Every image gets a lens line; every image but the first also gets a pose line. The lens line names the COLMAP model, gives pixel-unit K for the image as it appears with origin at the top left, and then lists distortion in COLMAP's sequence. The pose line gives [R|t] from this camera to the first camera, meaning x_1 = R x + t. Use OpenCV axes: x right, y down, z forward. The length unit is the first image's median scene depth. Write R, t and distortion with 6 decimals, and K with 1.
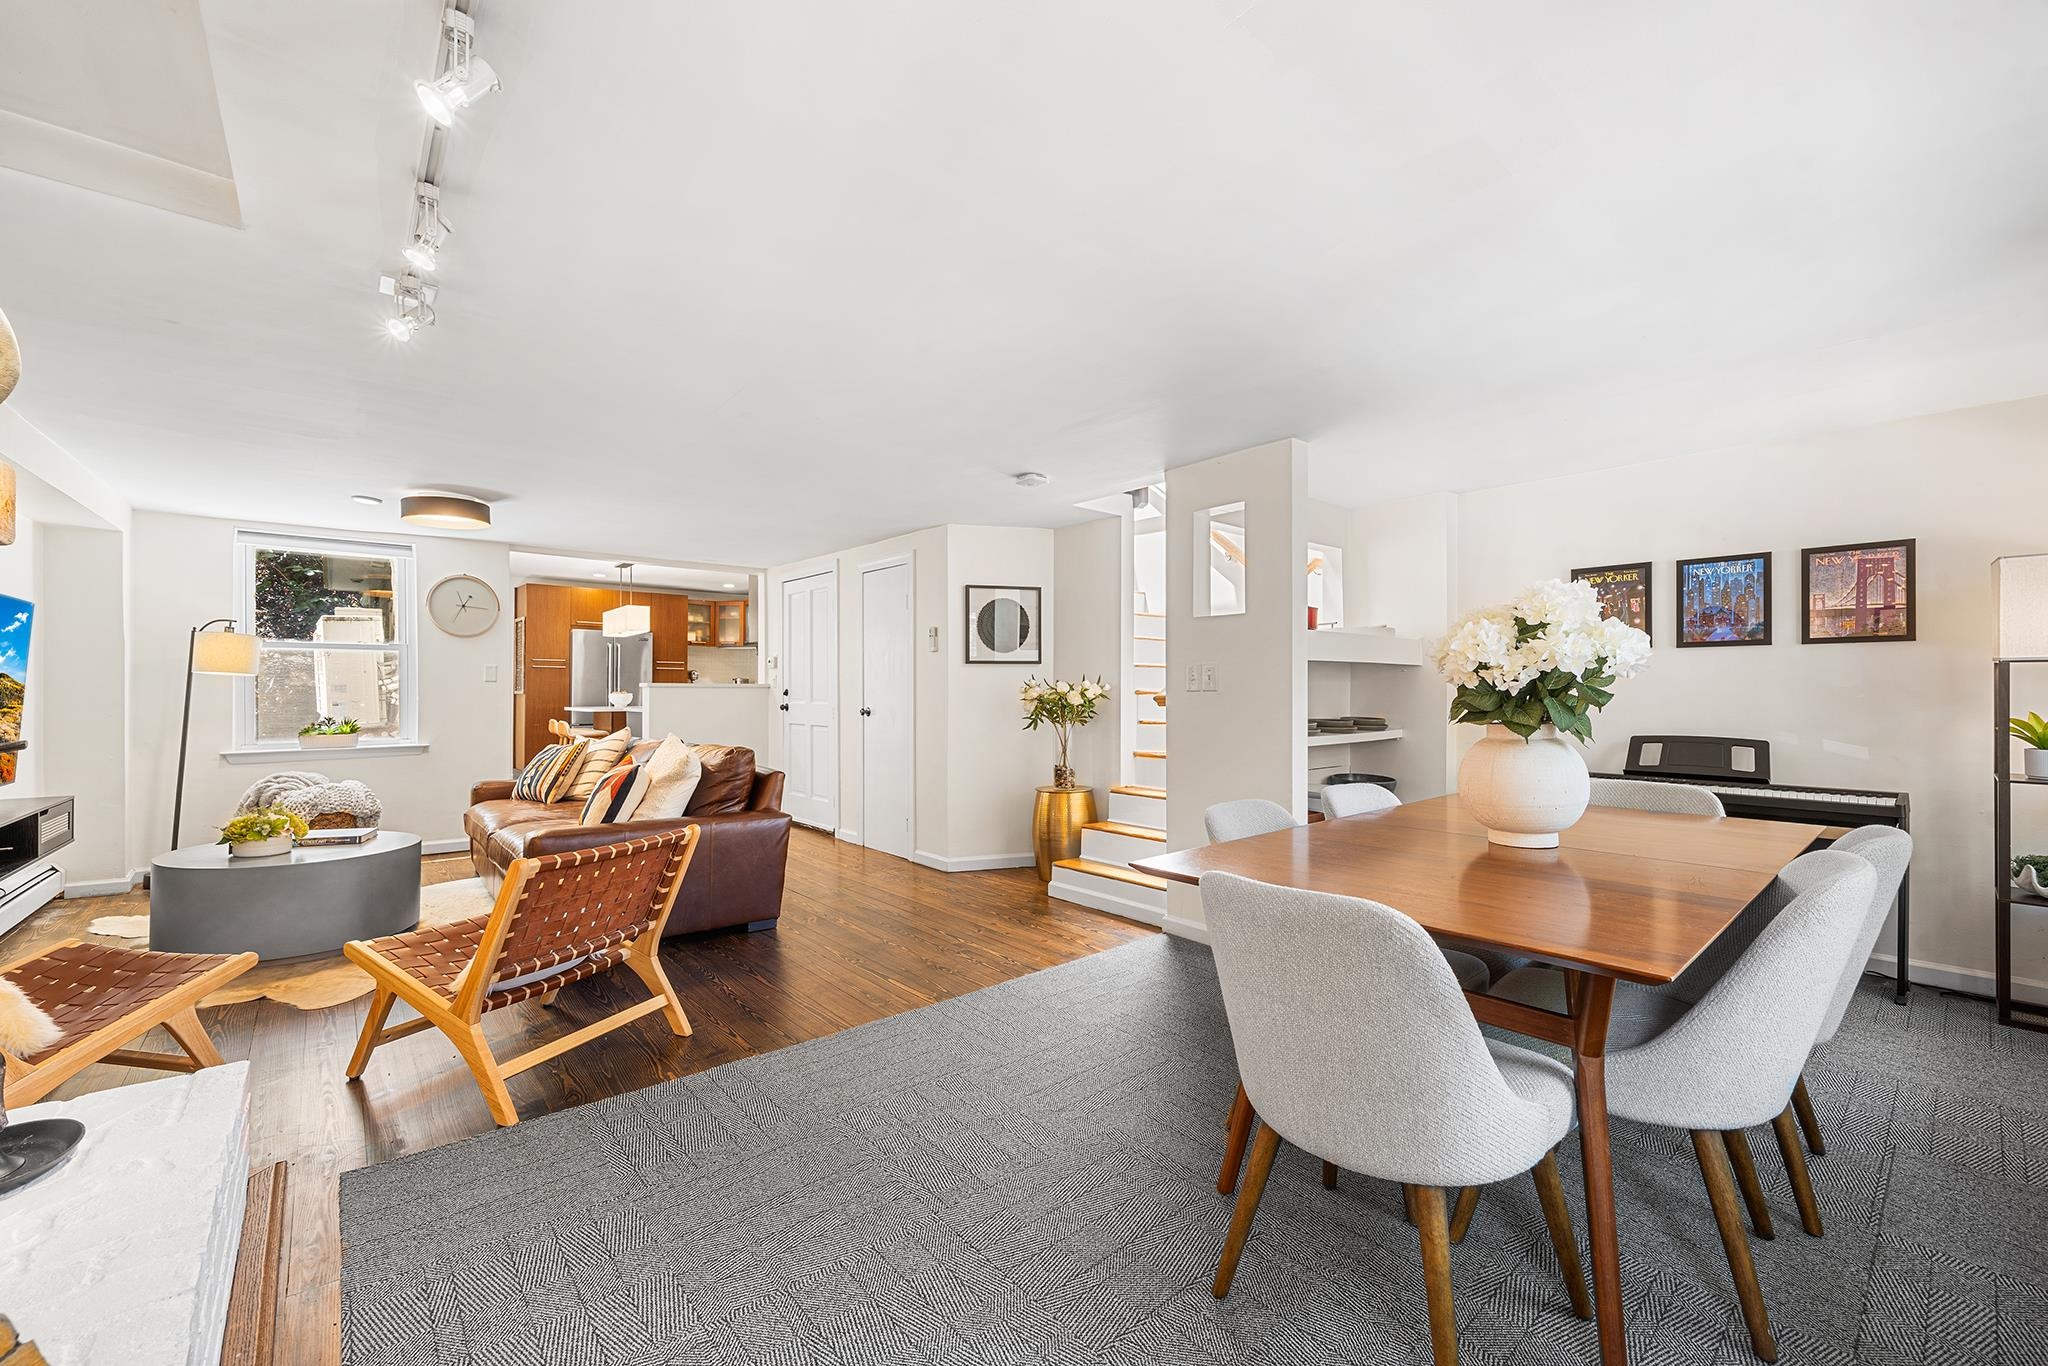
lens RADIAL K [[843.4, 0, 1039.0], [0, 843.4, 691.9], [0, 0, 1]] dist [0.002060, -0.000726]
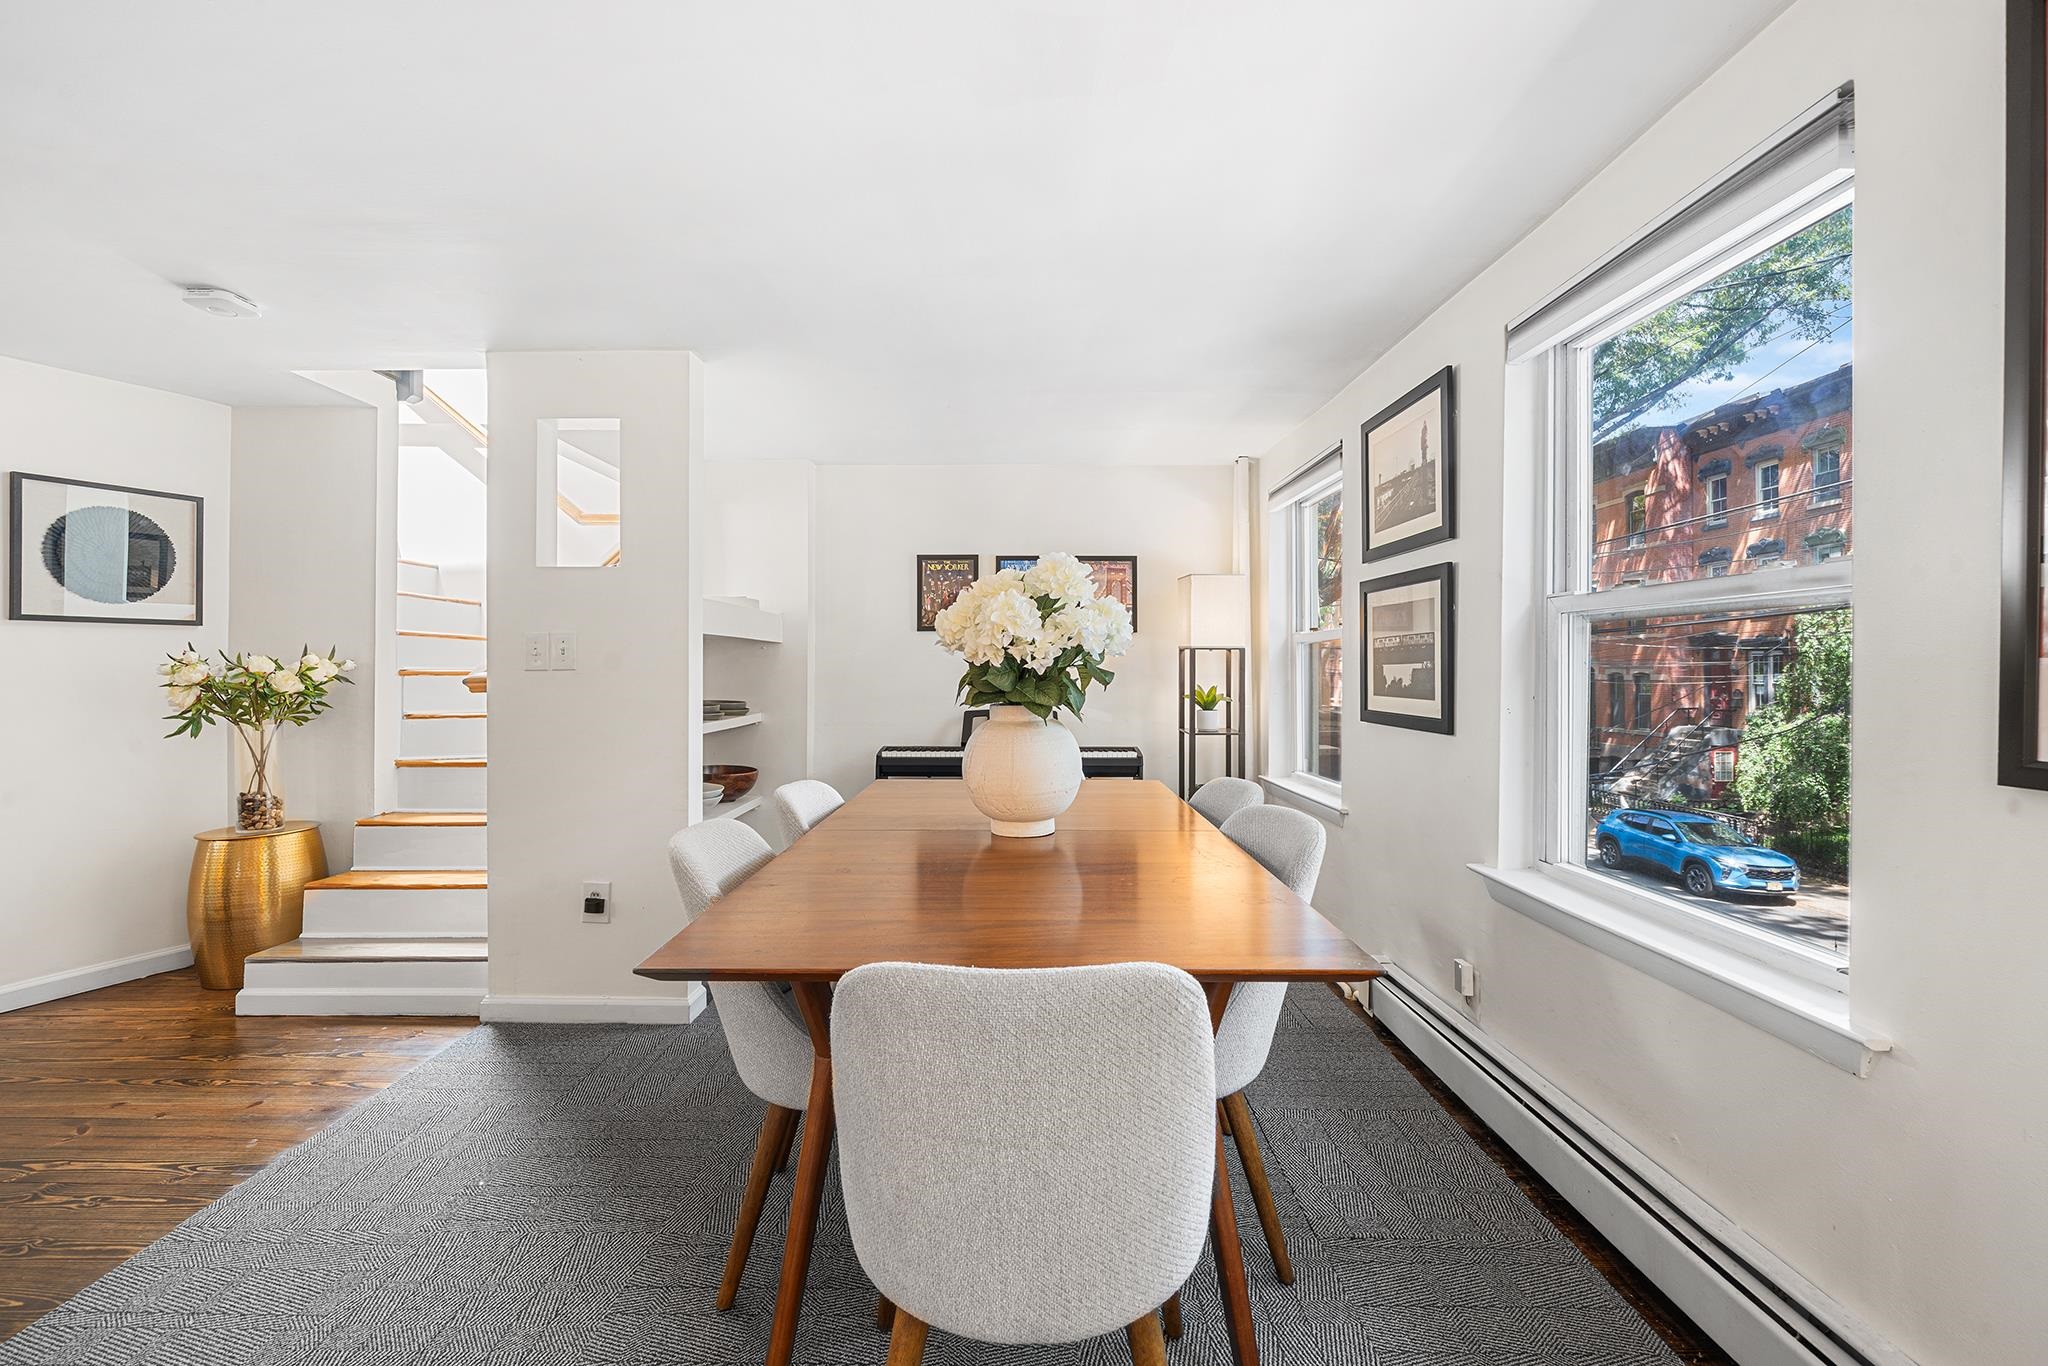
lens RADIAL K [[843.4, 0, 1008.1], [0, 843.4, 665.1], [0, 0, 1]] dist [0.002060, -0.000726]
pose [[0.666504, 0.003564, 0.745493, -0.069112], [0.002435, 0.999973, -0.006958, 0.000416], [-0.745498, 0.006453, 0.666477, 0.193490]]
